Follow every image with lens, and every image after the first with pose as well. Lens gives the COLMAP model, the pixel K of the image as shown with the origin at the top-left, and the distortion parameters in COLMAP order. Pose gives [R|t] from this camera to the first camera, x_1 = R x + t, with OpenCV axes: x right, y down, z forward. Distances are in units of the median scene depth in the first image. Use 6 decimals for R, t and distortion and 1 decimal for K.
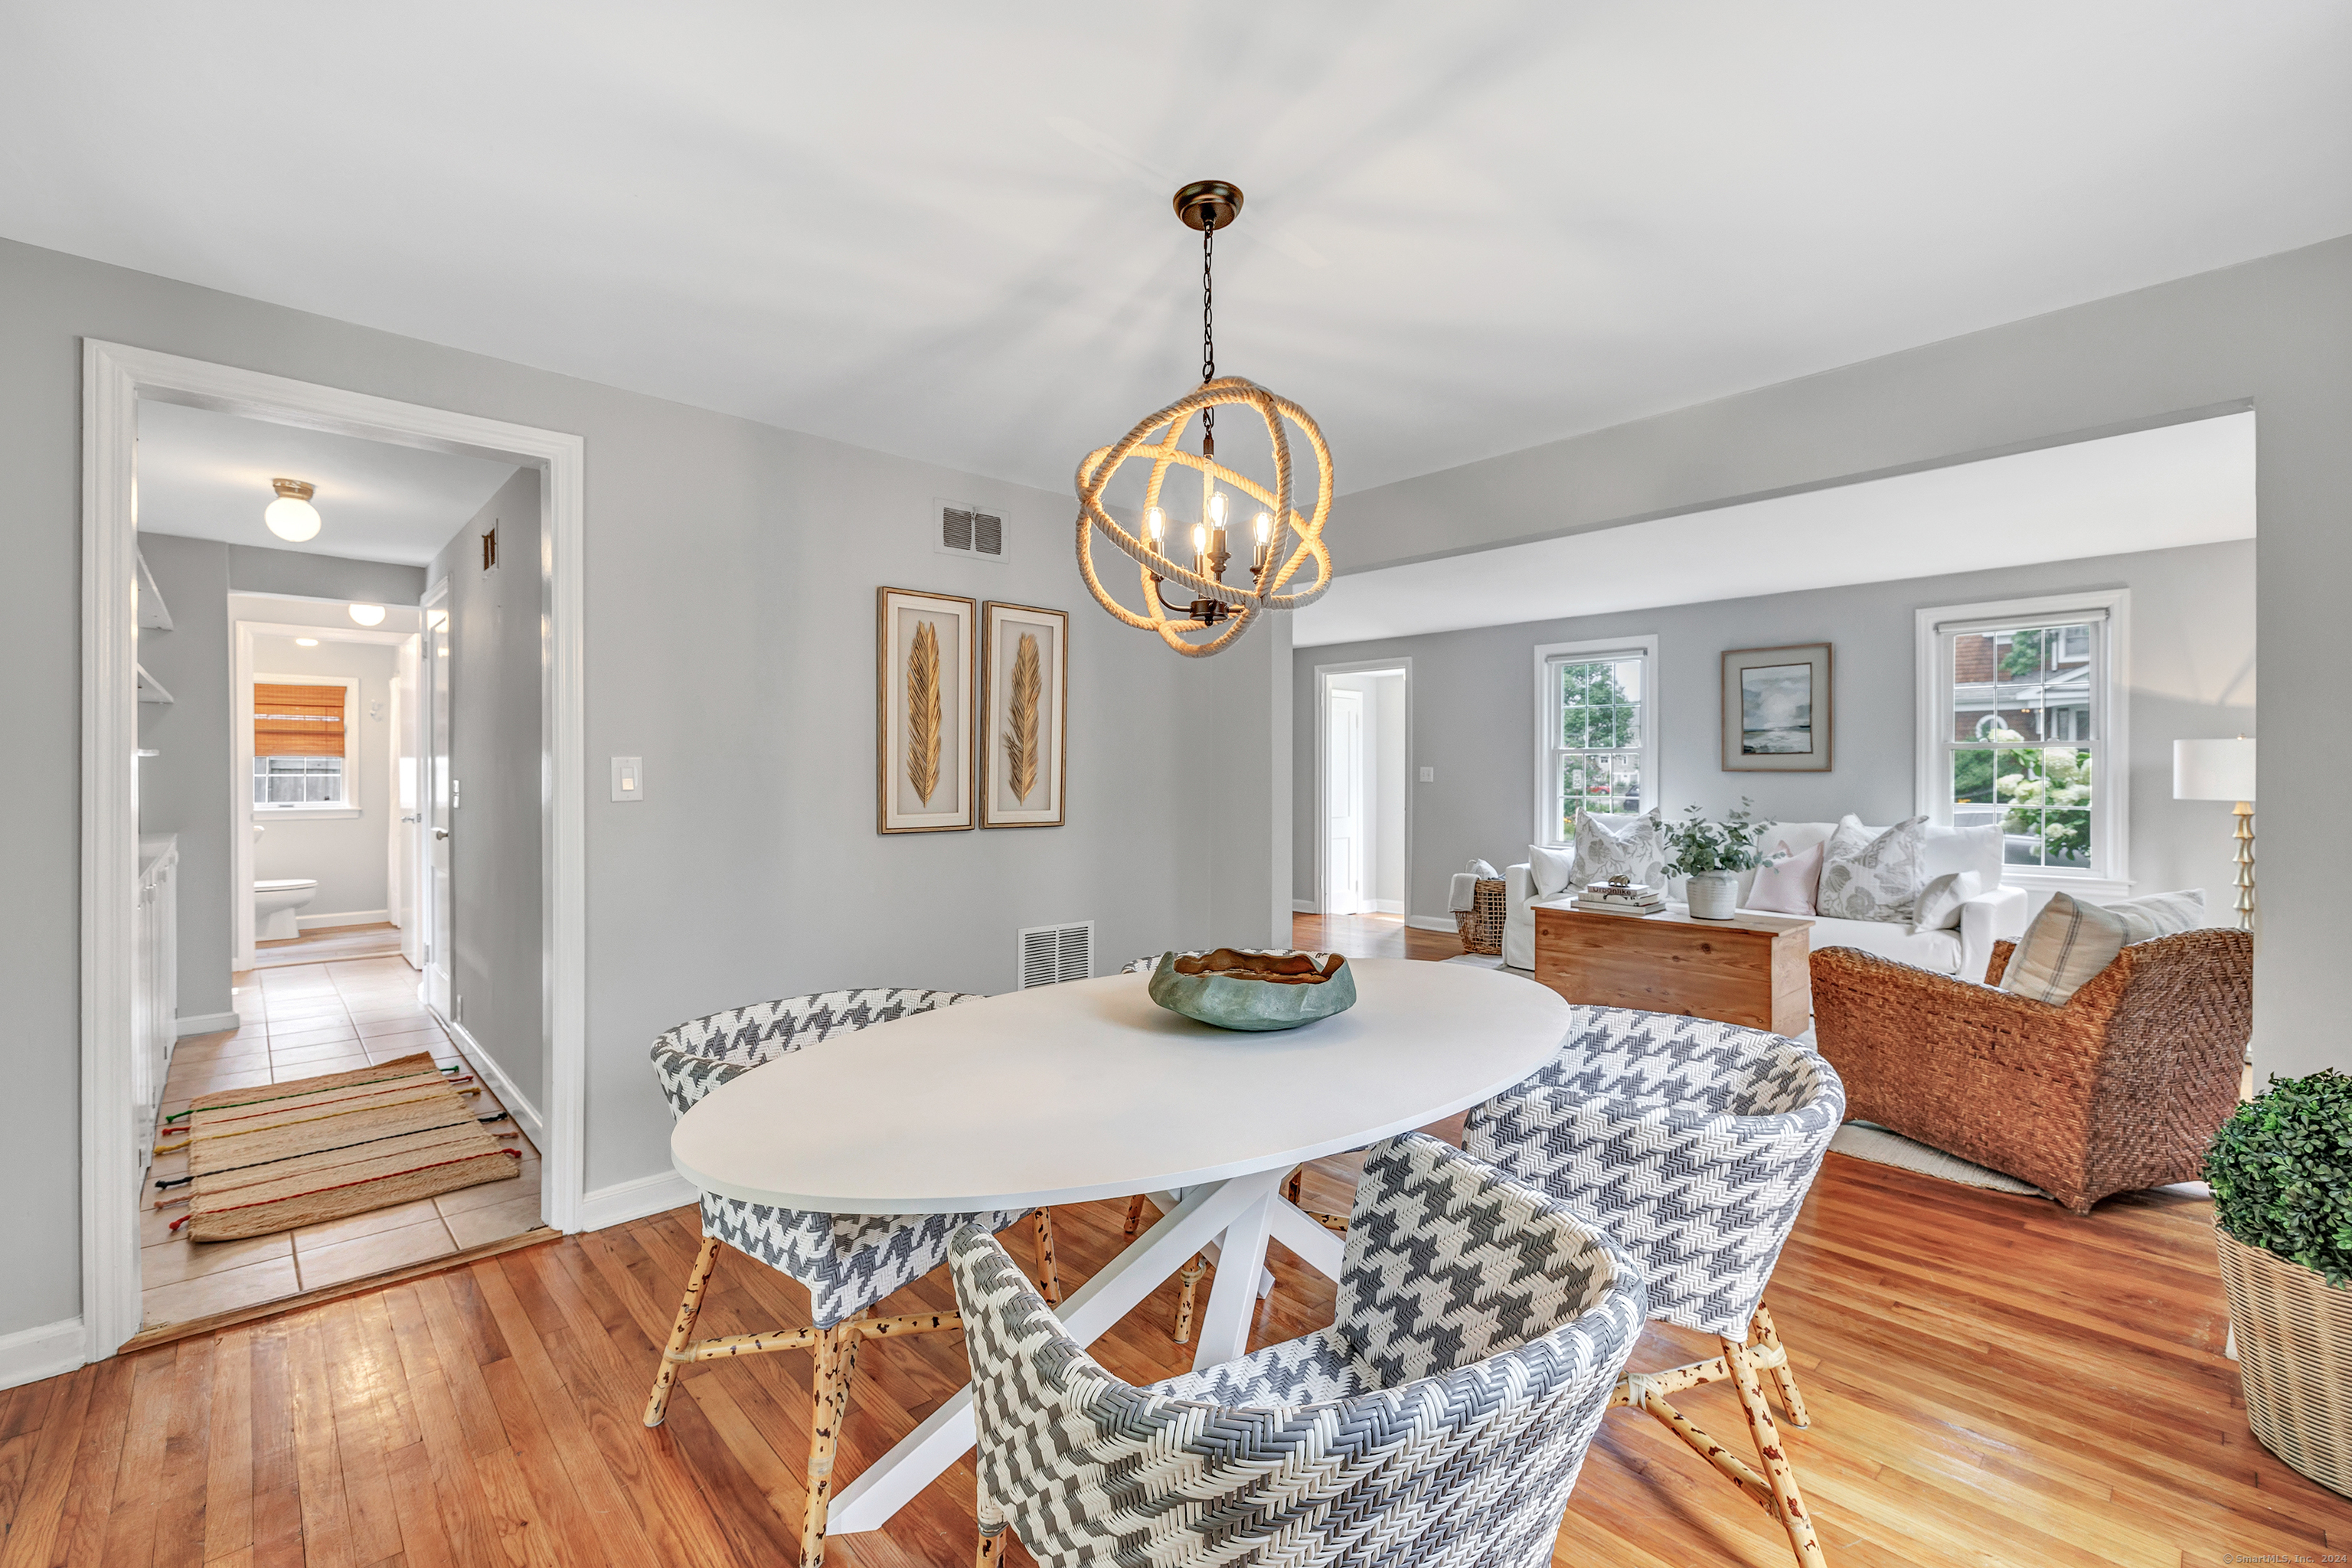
lens RADIAL K [[995.7, 0, 1184.2], [0, 995.7, 774.7], [0, 0, 1]] dist [-0.003973, 0.000498]
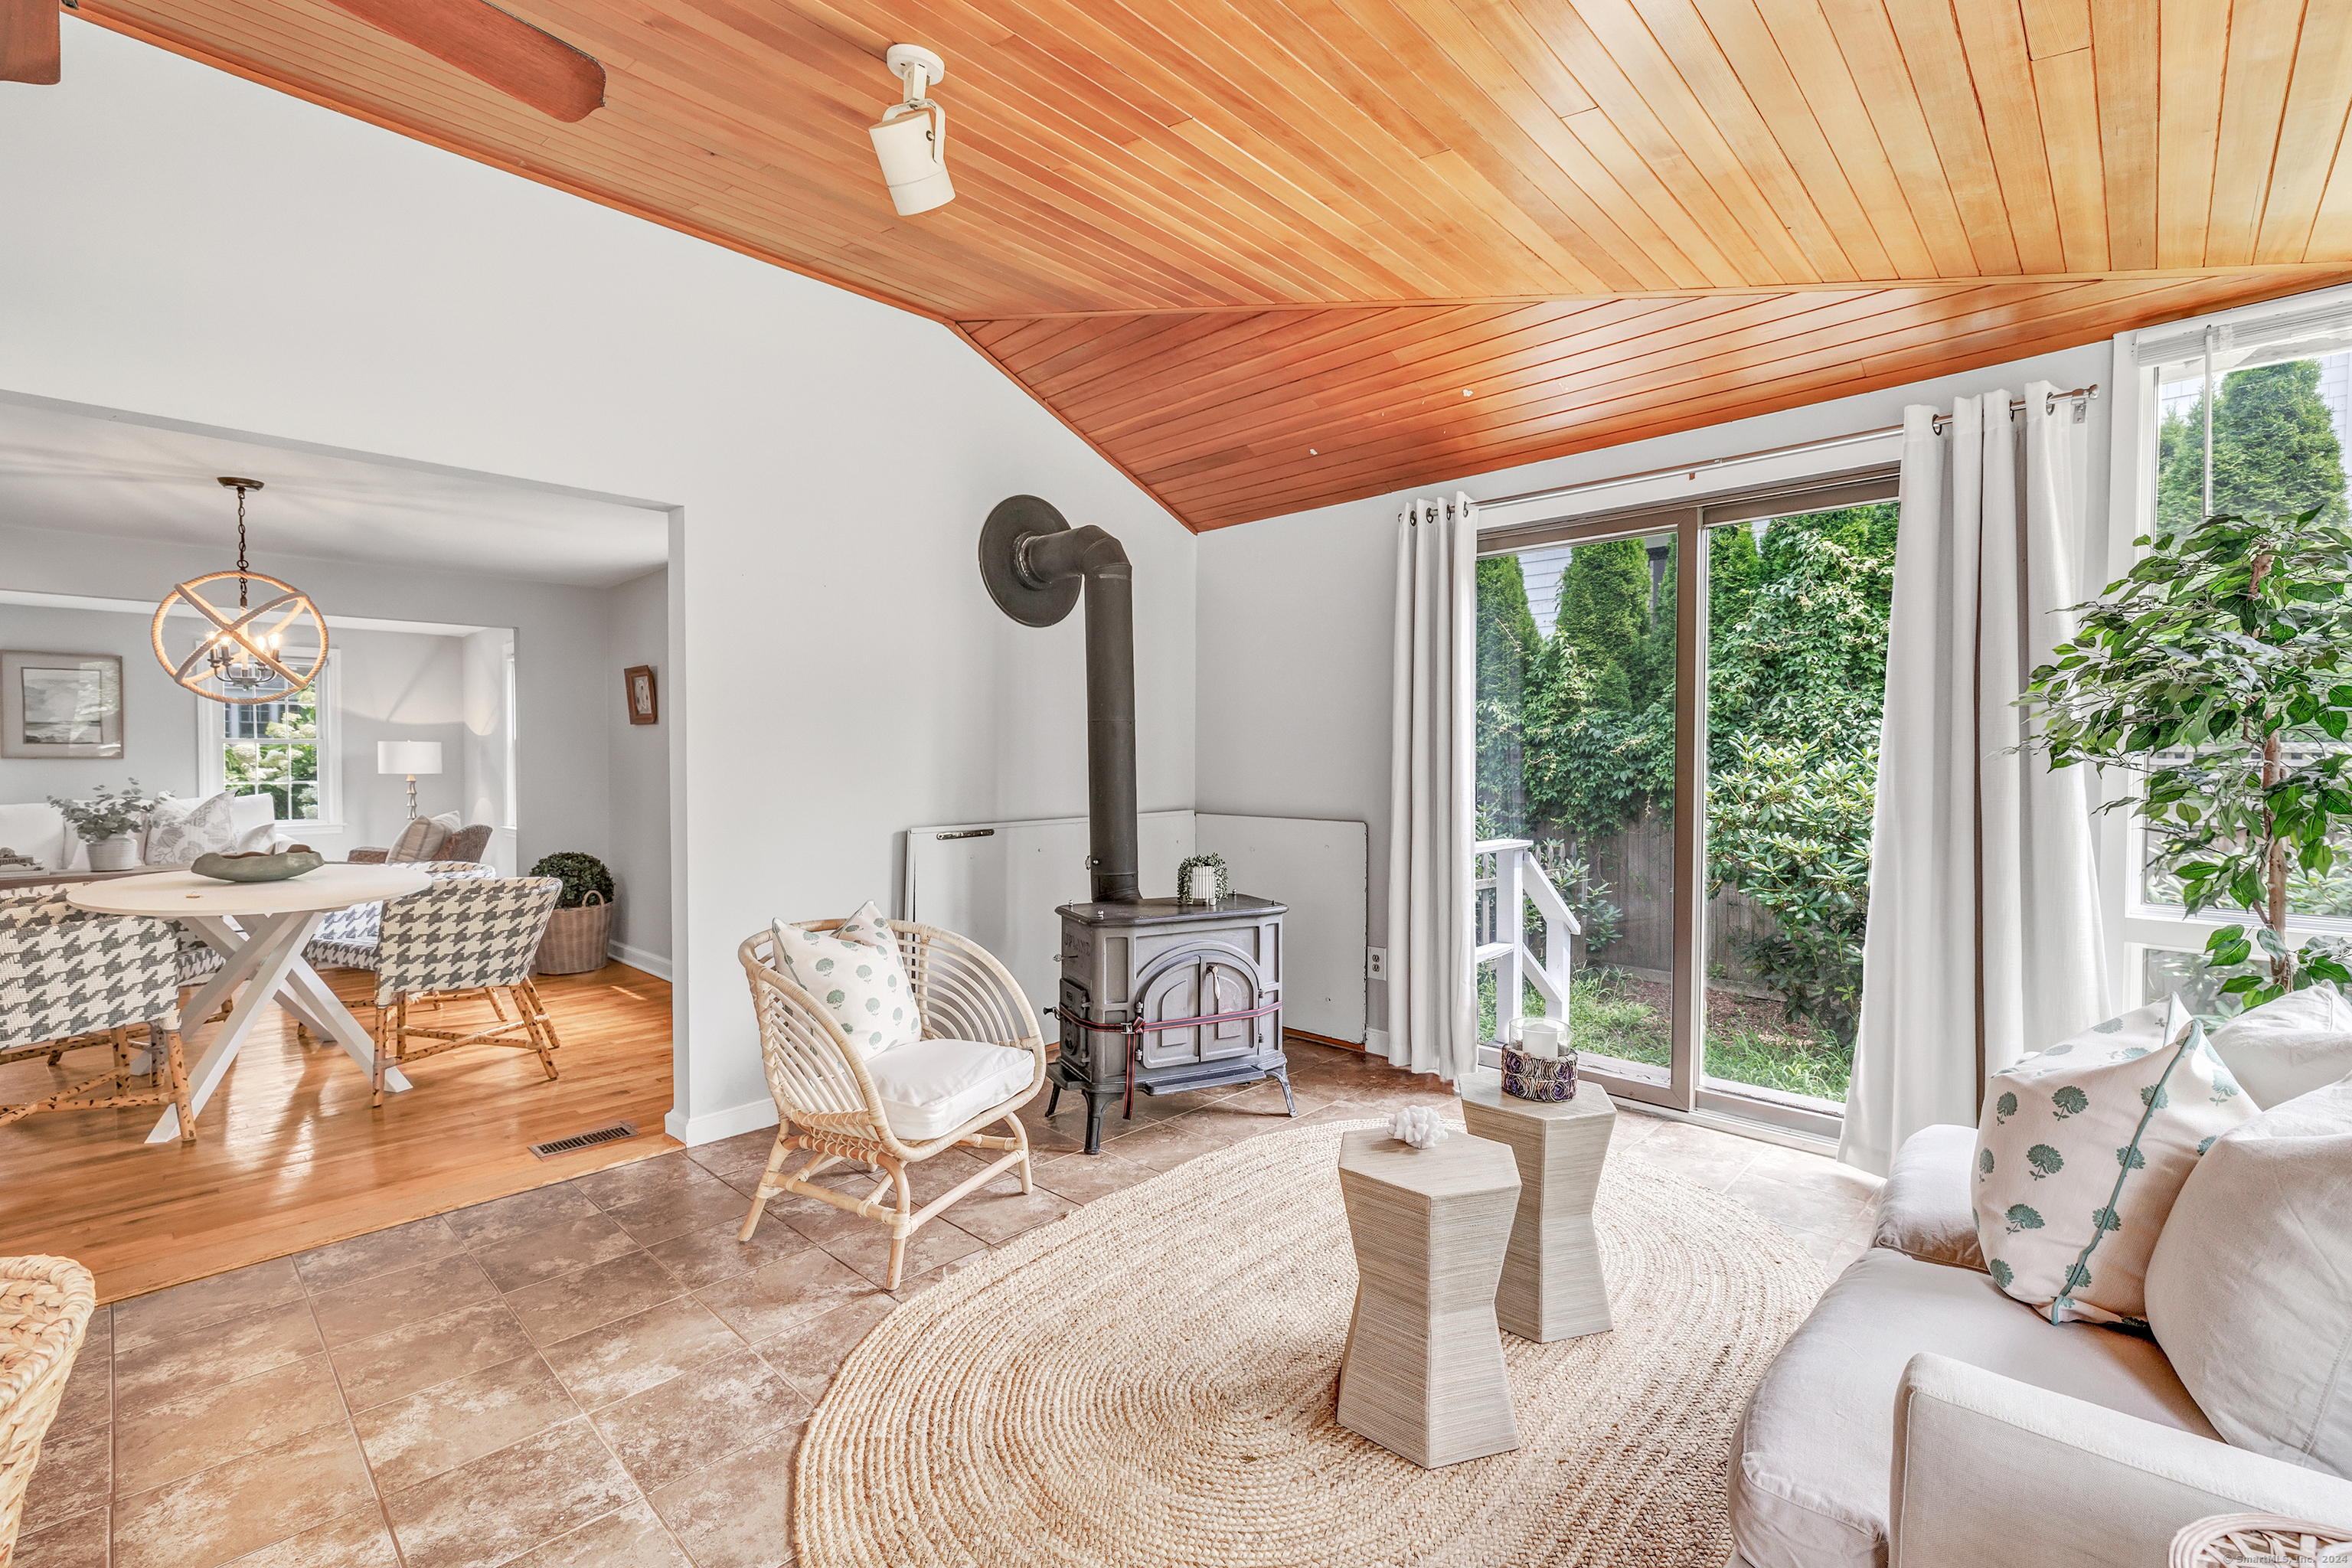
lens RADIAL K [[995.7, 0, 1175.3], [0, 995.7, 778.5], [0, 0, 1]] dist [-0.003973, 0.000498]
pose [[-0.068124, -0.017575, 0.997522, -0.815690], [0.003679, 0.999834, 0.017867, 0.005206], [-0.997670, 0.004887, -0.068048, -0.291727]]
